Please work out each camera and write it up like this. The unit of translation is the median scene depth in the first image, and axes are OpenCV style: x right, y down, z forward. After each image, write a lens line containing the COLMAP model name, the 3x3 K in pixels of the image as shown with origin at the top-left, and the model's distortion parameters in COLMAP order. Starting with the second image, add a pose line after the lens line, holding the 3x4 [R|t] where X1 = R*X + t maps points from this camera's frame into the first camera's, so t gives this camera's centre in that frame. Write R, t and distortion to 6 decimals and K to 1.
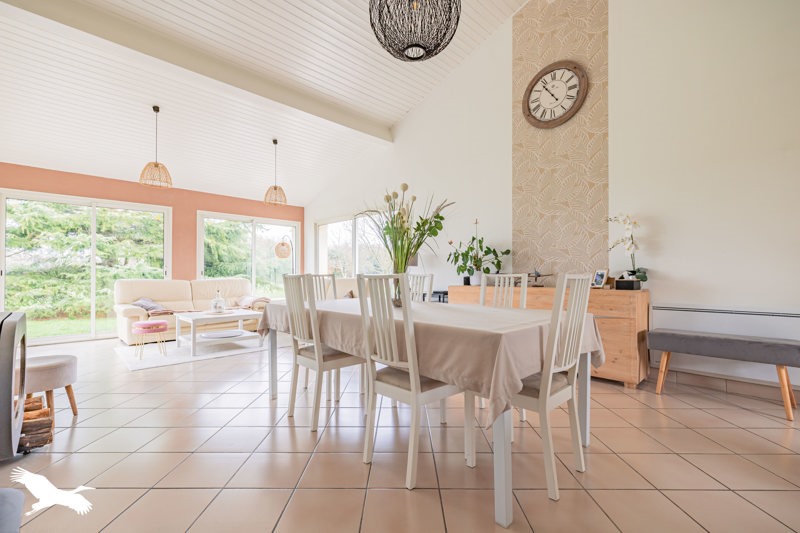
lens RADIAL K [[367.7, 0, 401.7], [0, 367.7, 270.1], [0, 0, 1]] dist [0.003981, -0.001330]
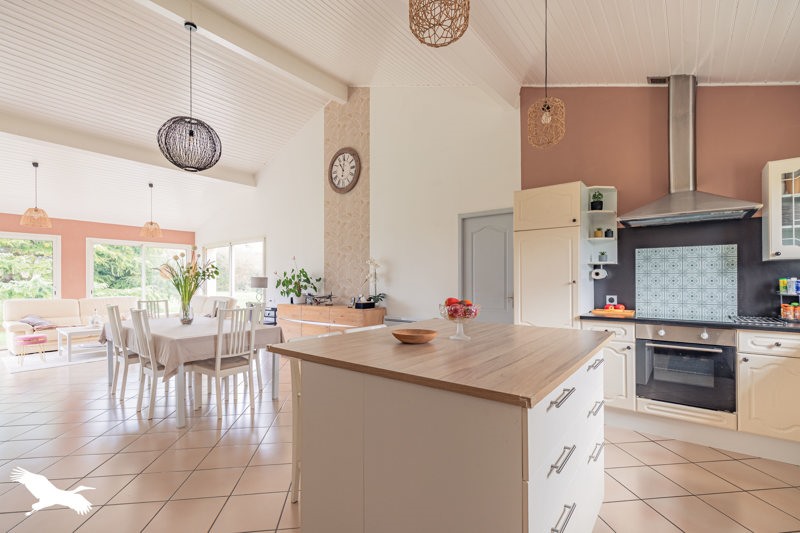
lens RADIAL K [[367.7, 0, 396.6], [0, 367.7, 279.1], [0, 0, 1]] dist [0.003981, -0.001330]
pose [[0.991883, -0.003554, 0.127100, 0.398020], [0.002538, 0.999964, 0.008154, -0.060614], [-0.127125, -0.007765, 0.991856, -0.407522]]
